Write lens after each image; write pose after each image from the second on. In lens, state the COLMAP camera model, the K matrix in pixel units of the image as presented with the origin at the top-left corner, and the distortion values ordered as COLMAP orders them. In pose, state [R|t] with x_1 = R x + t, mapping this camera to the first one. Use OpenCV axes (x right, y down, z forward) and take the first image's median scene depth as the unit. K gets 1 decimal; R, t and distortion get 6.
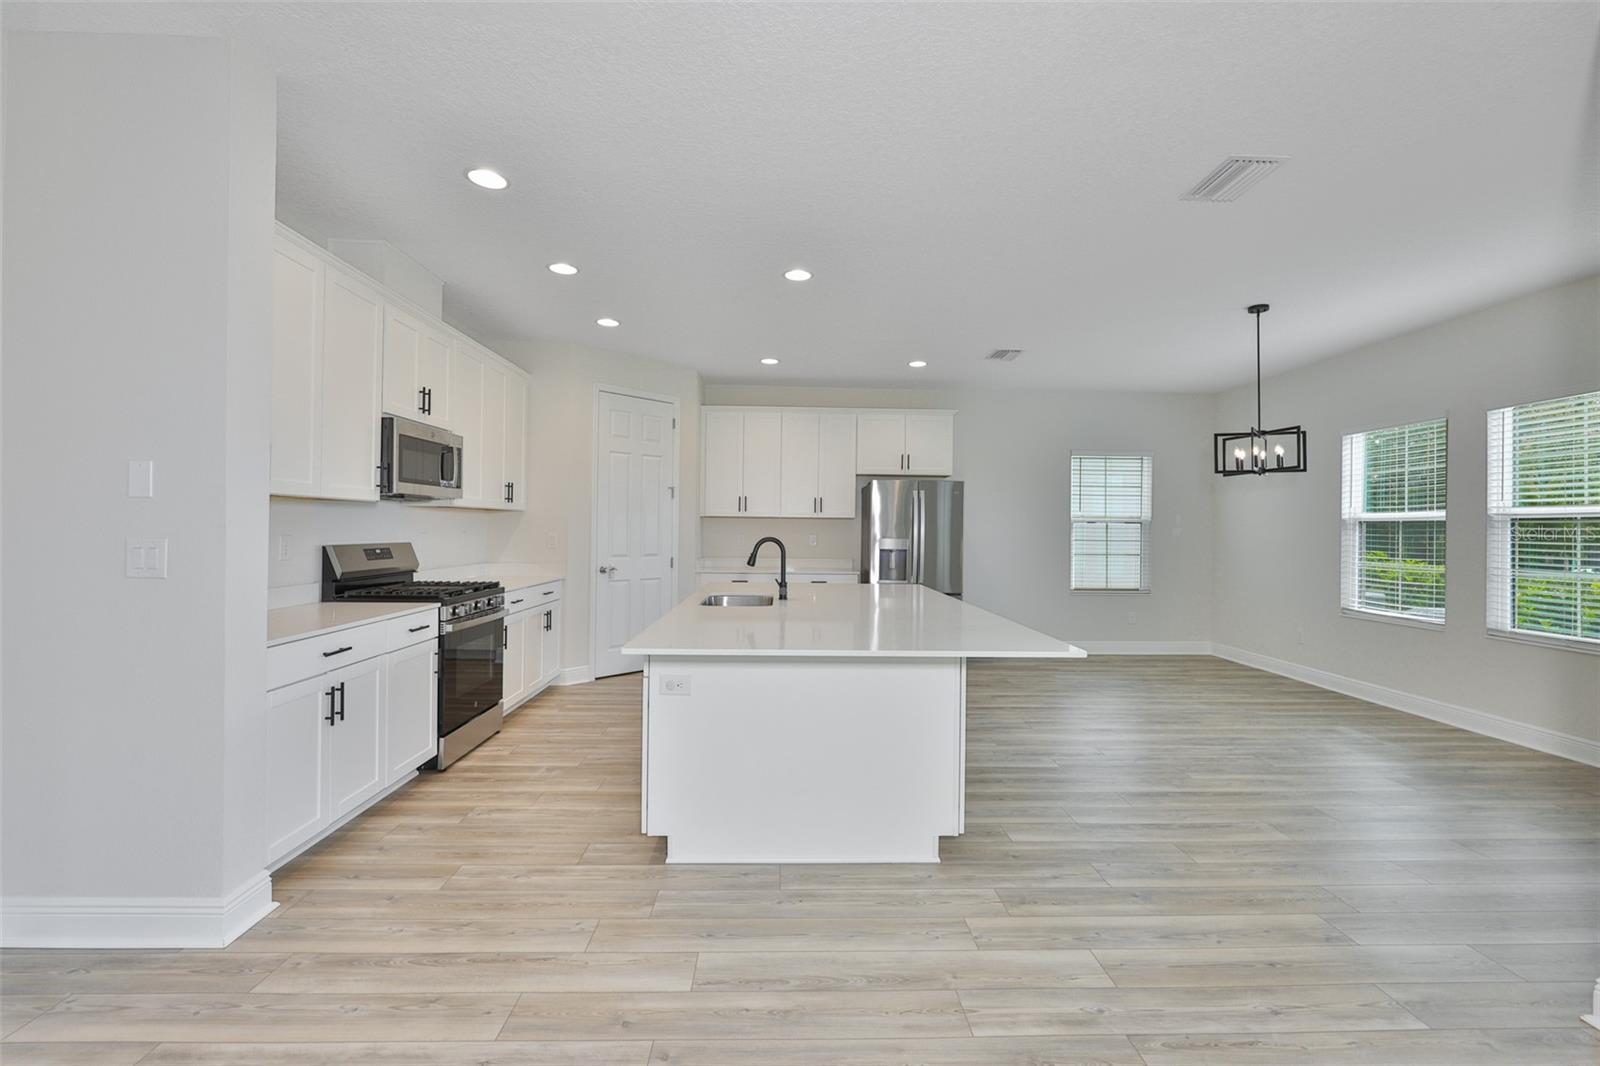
lens RADIAL K [[682.9, 0, 797.0], [0, 682.9, 527.2], [0, 0, 1]] dist [0.000823, 0.000141]
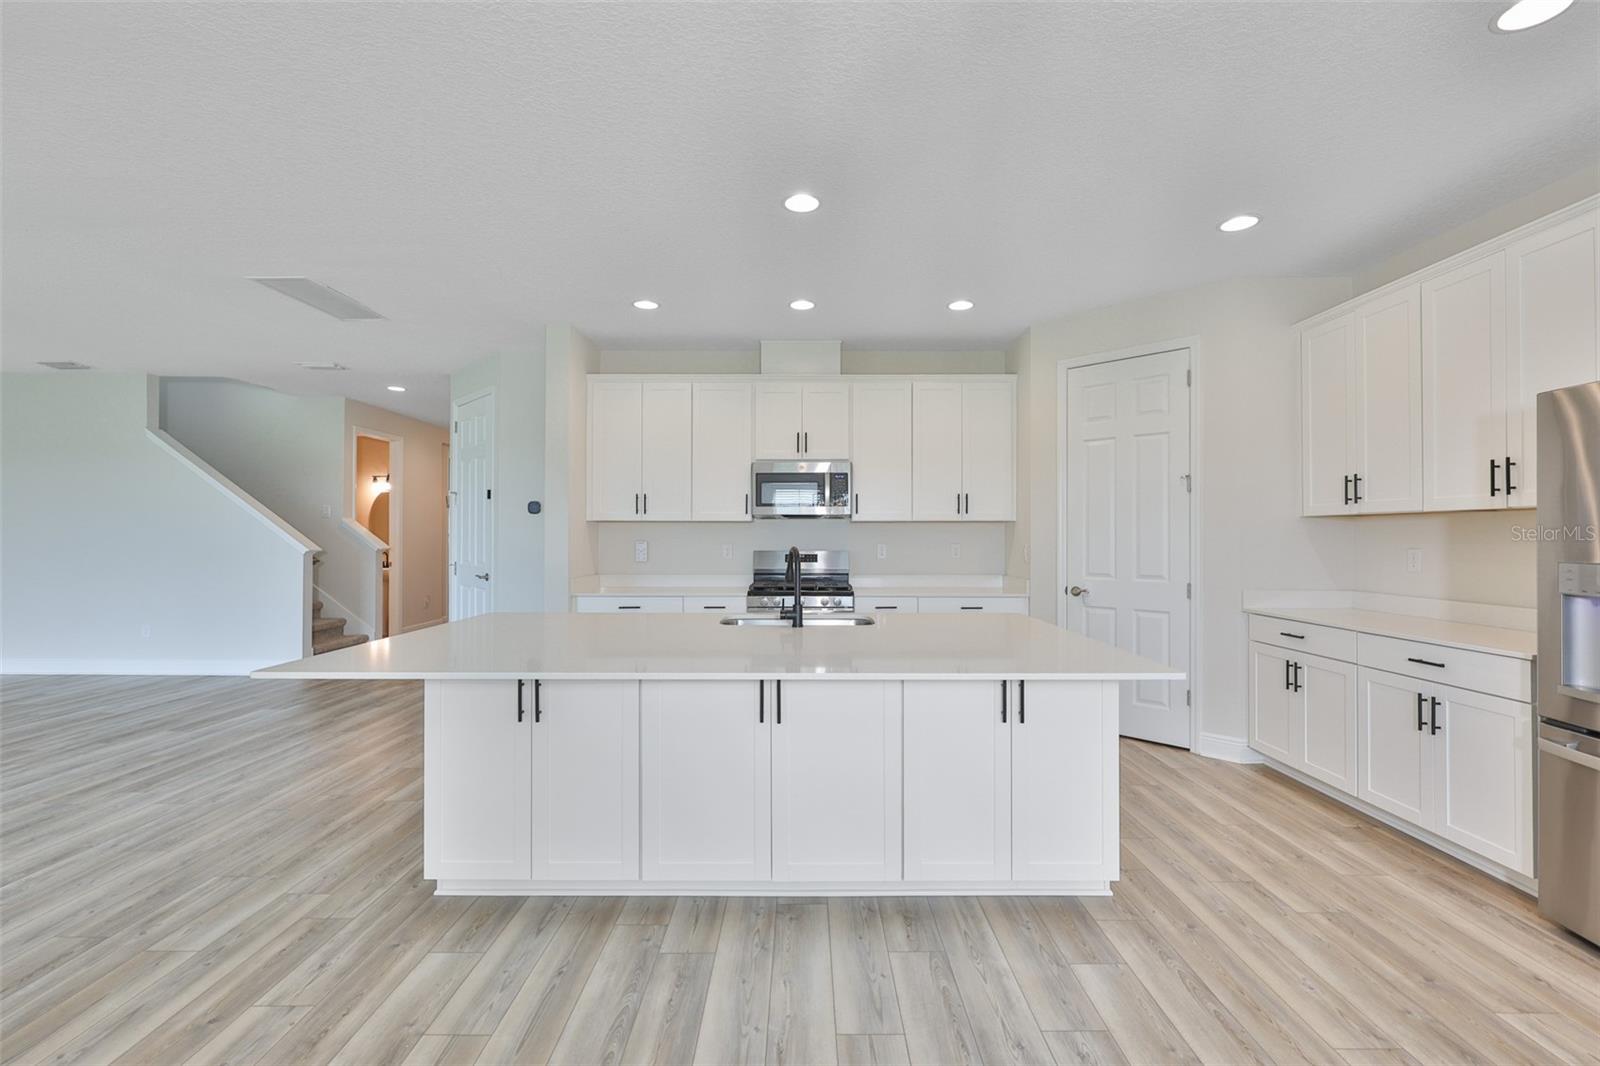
lens RADIAL K [[688.7, 0, 808.7], [0, 688.7, 530.6], [0, 0, 1]] dist [-0.002711, -0.000126]
pose [[-0.027850, -0.020157, -0.999409, 0.680206], [0.000304, 0.999796, -0.020174, 0.010292], [0.999612, -0.000865, -0.027838, 0.919202]]
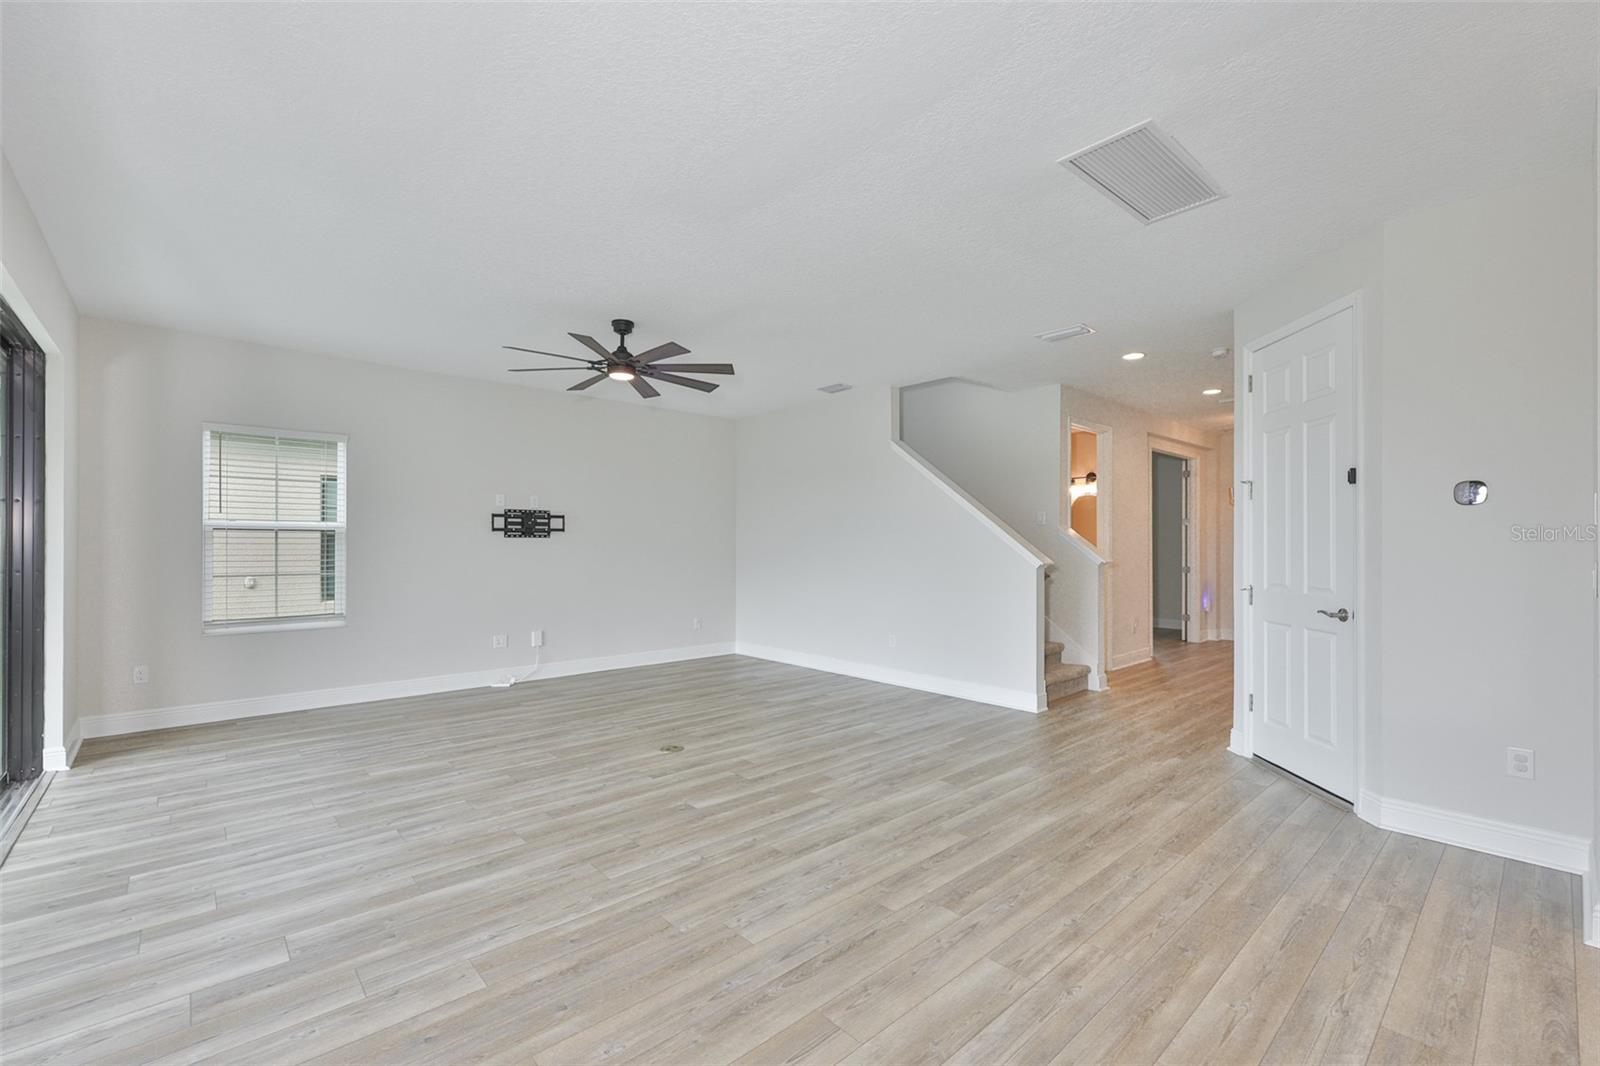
lens RADIAL K [[687.2, 0, 794.6], [0, 687.2, 542.2], [0, 0, 1]] dist [-0.000737, 0.000007]
pose [[-0.767978, -0.015919, -0.640278, 0.369593], [-0.008722, 0.999858, -0.014398, 0.005754], [0.640416, -0.005473, -0.768008, 0.477851]]
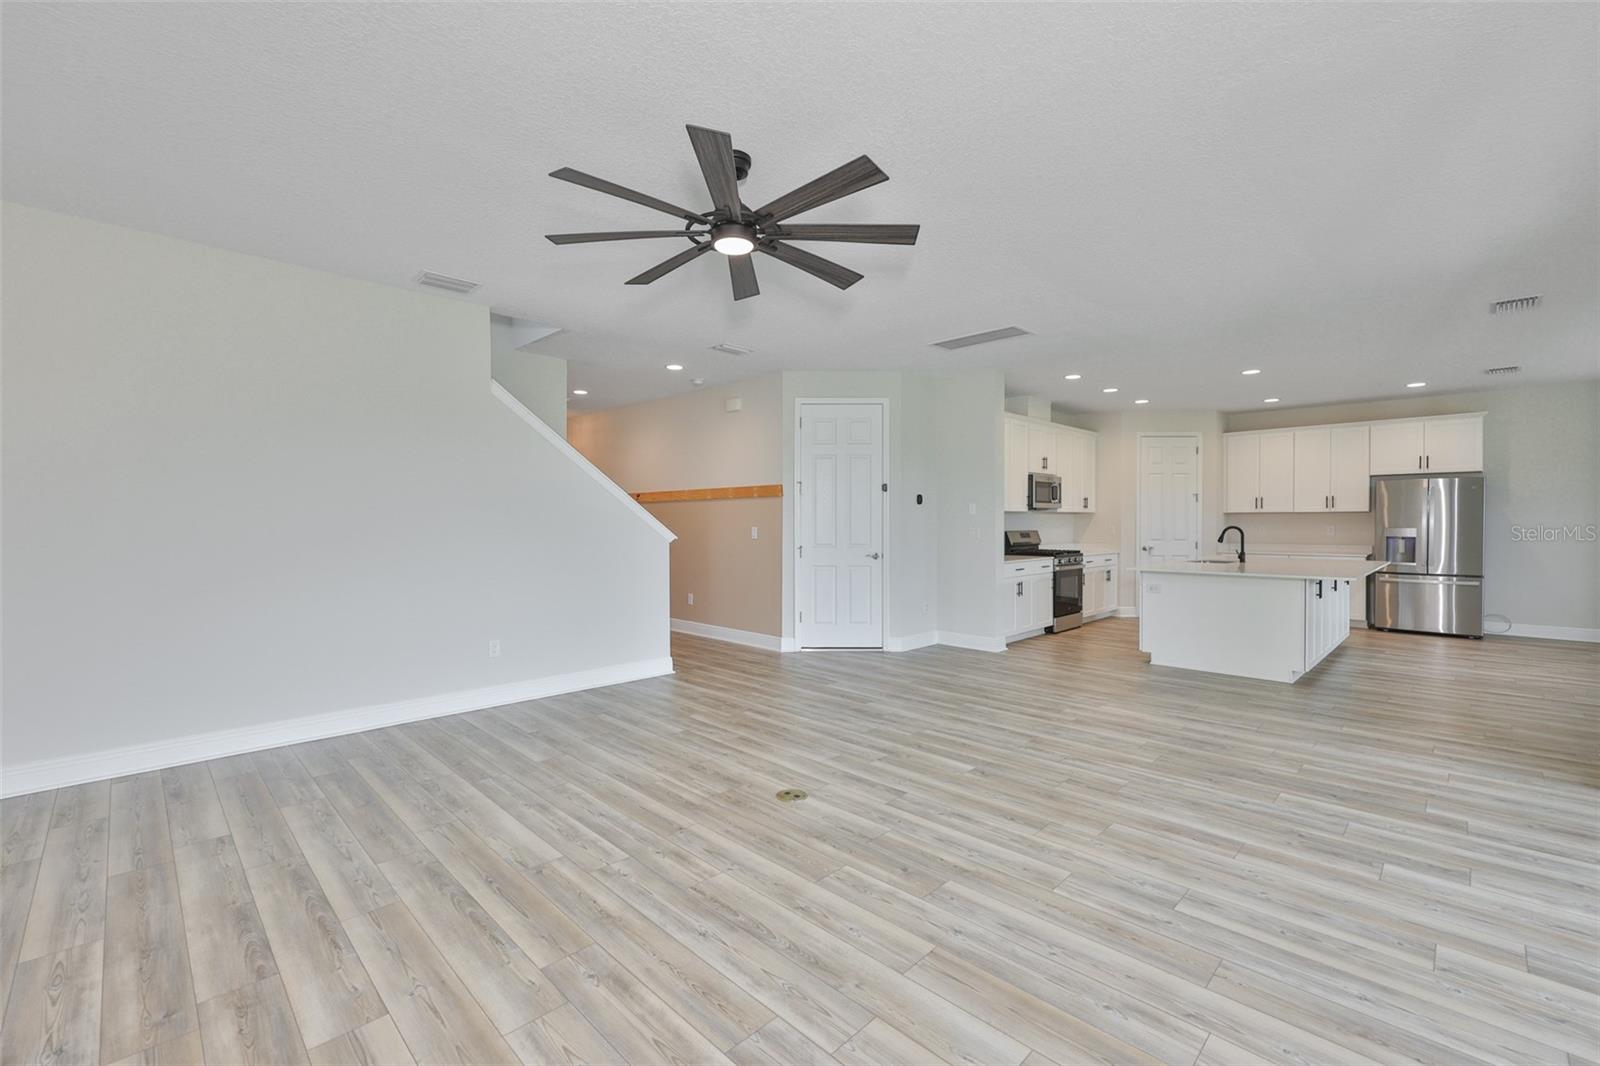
lens RADIAL K [[706.7, 0, 796.7], [0, 706.7, 525.9], [0, 0, 1]] dist [-0.001123, 0.000063]
pose [[0.699494, -0.009025, -0.714581, 0.410832], [0.010966, 0.999938, -0.001895, 0.004830], [0.714554, -0.006510, 0.699550, -0.924301]]
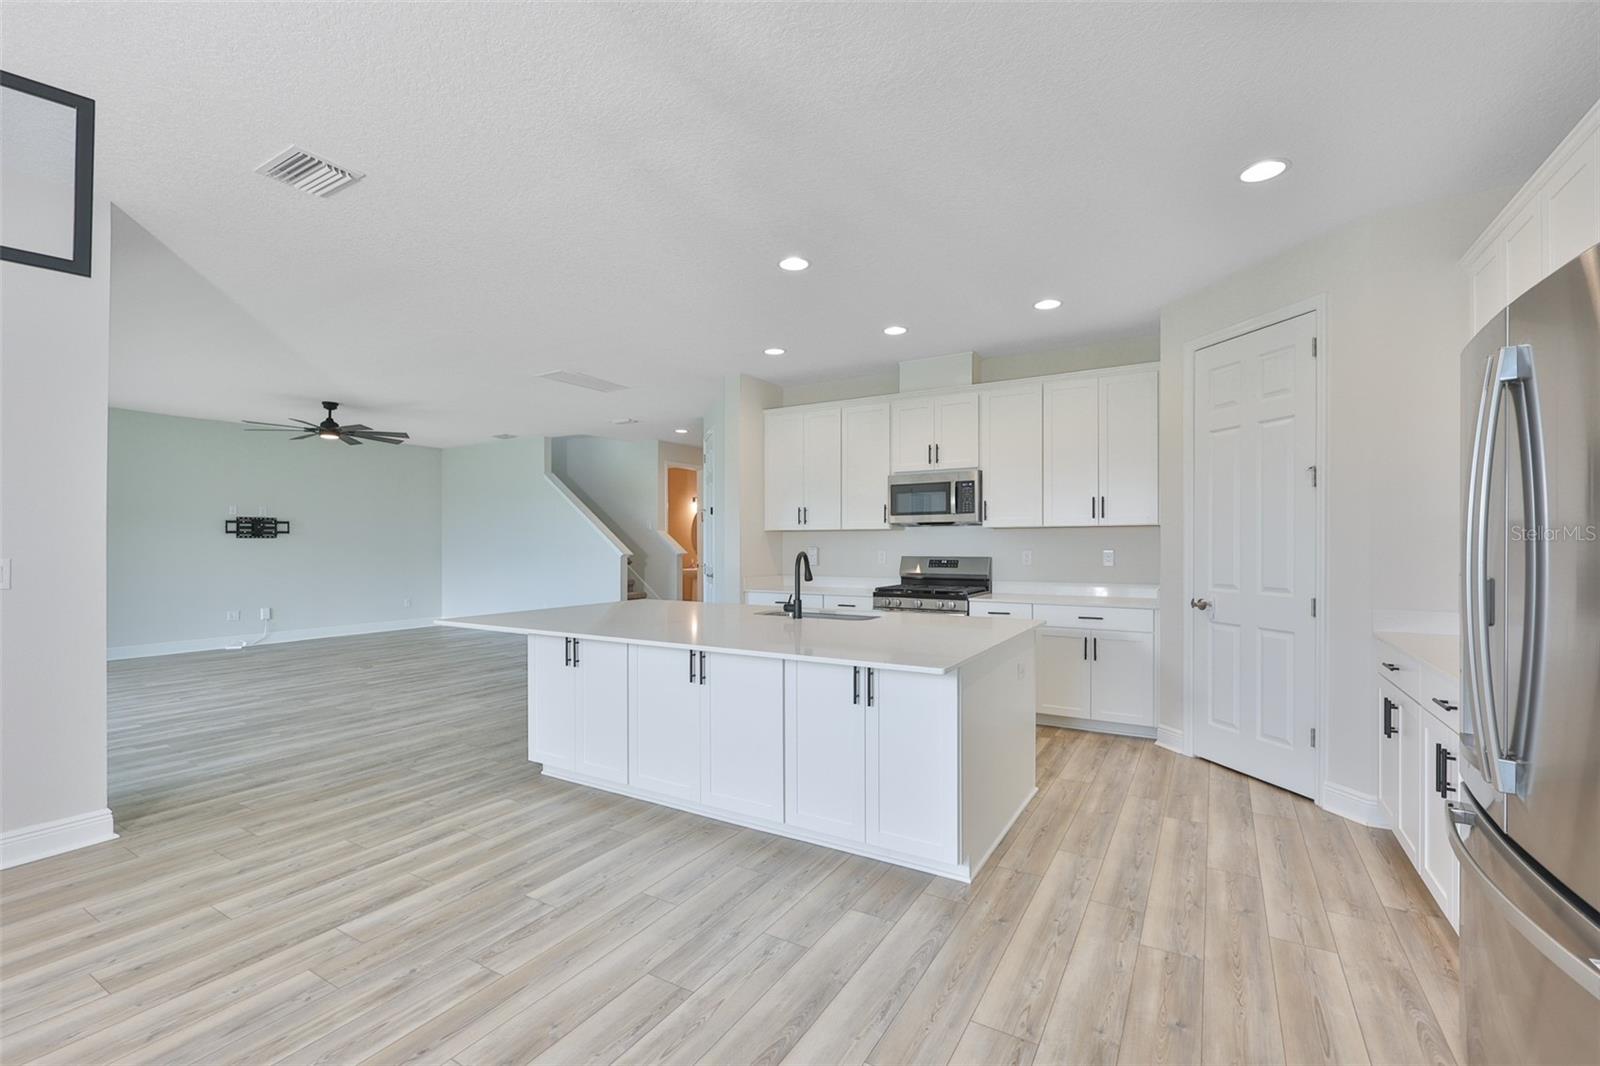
lens RADIAL K [[691.6, 0, 796.8], [0, 691.6, 542.4], [0, 0, 1]] dist [-0.004405, -0.000233]
pose [[-0.541341, -0.013416, -0.840696, 0.687648], [-0.003527, 0.999900, -0.013686, 0.013637], [0.840796, -0.004444, -0.541334, 1.344267]]
